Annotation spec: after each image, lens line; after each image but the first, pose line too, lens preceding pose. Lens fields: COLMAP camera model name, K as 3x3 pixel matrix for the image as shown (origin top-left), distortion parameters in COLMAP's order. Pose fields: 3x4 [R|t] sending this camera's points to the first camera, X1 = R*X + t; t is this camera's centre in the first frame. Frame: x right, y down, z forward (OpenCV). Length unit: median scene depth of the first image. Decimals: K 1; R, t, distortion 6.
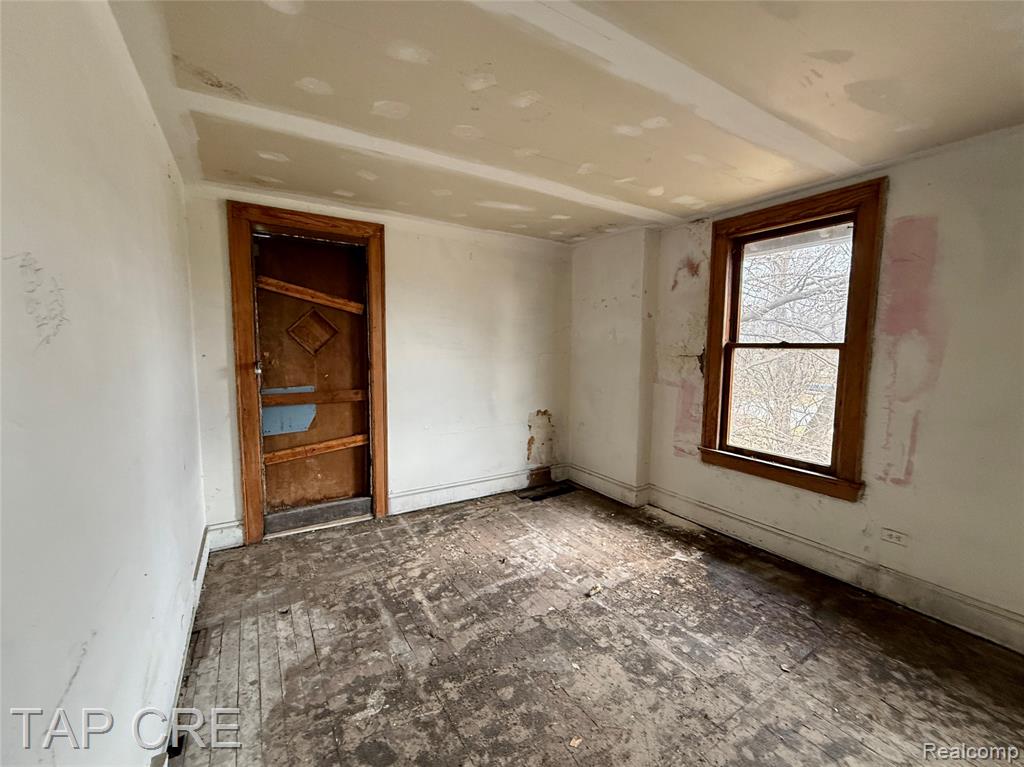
lens RADIAL K [[412.1, 0, 512.0], [0, 412.1, 383.0], [0, 0, 1]] dist [0.002287, -0.000929]
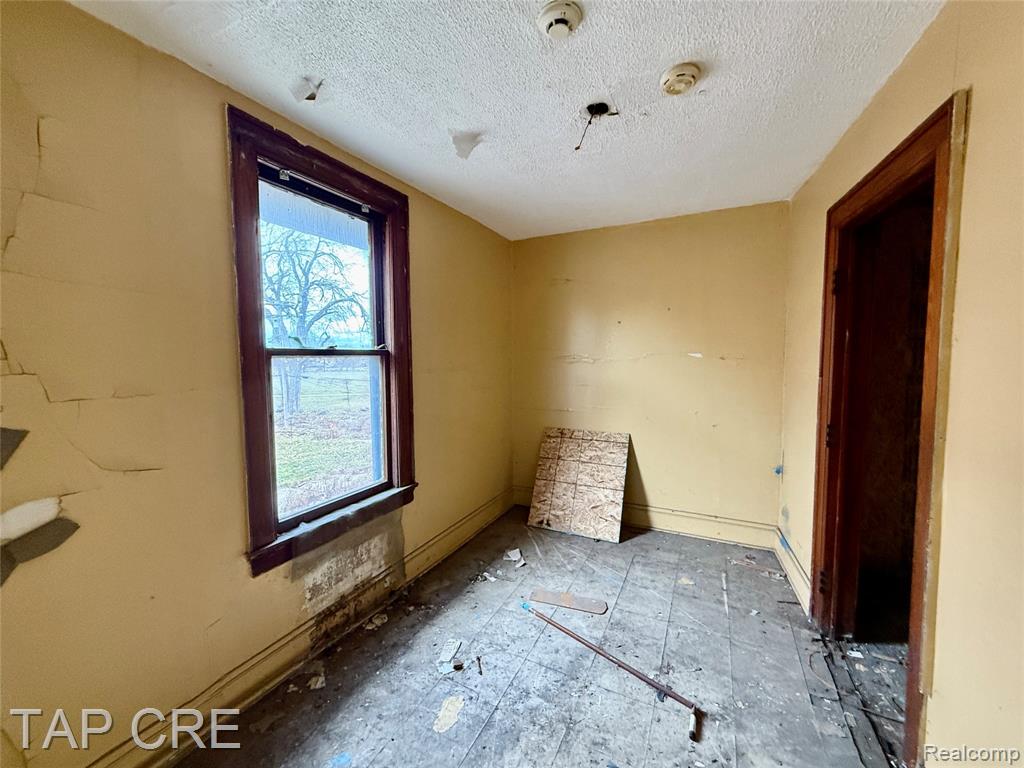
lens RADIAL K [[412.1, 0, 516.6], [0, 412.1, 384.1], [0, 0, 1]] dist [0.002287, -0.000929]
pose [[-0.522952, -0.068343, 0.849618, -0.181544], [0.080742, 0.988326, 0.129198, -0.119690], [-0.848529, 0.136164, -0.511329, 1.283721]]
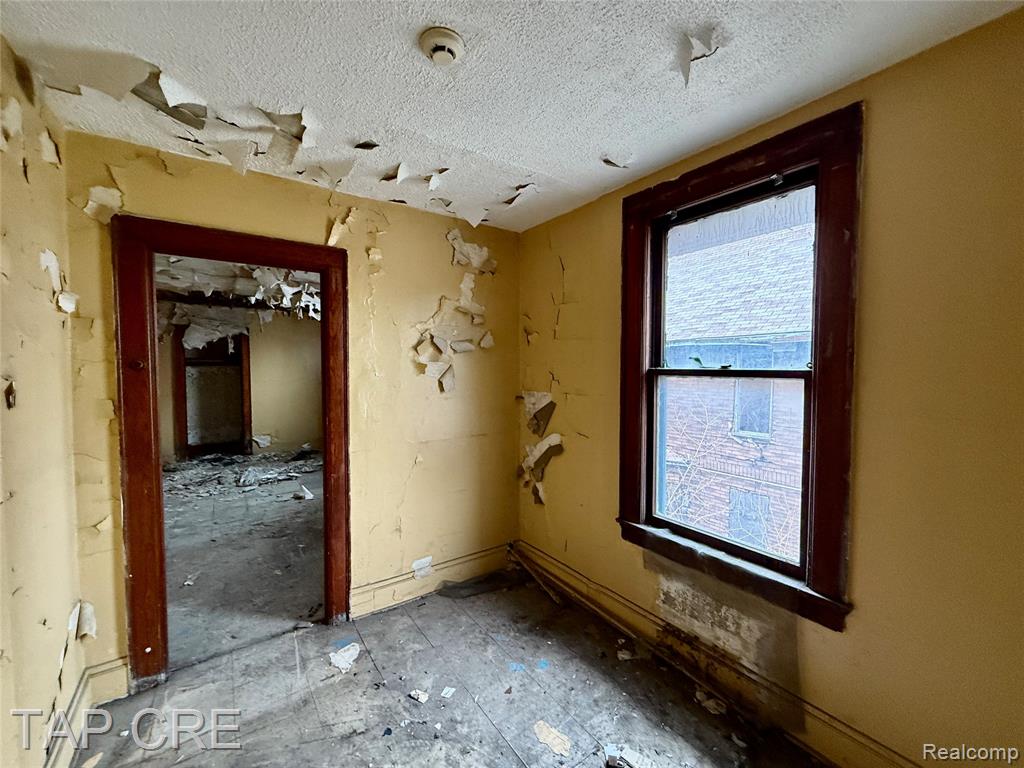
lens RADIAL K [[412.1, 0, 508.1], [0, 412.1, 385.1], [0, 0, 1]] dist [0.002287, -0.000929]
pose [[0.999176, -0.009814, 0.039382, 0.326252], [0.011807, 0.998644, -0.050706, -0.047326], [-0.038831, 0.051129, 0.997937, 0.401446]]
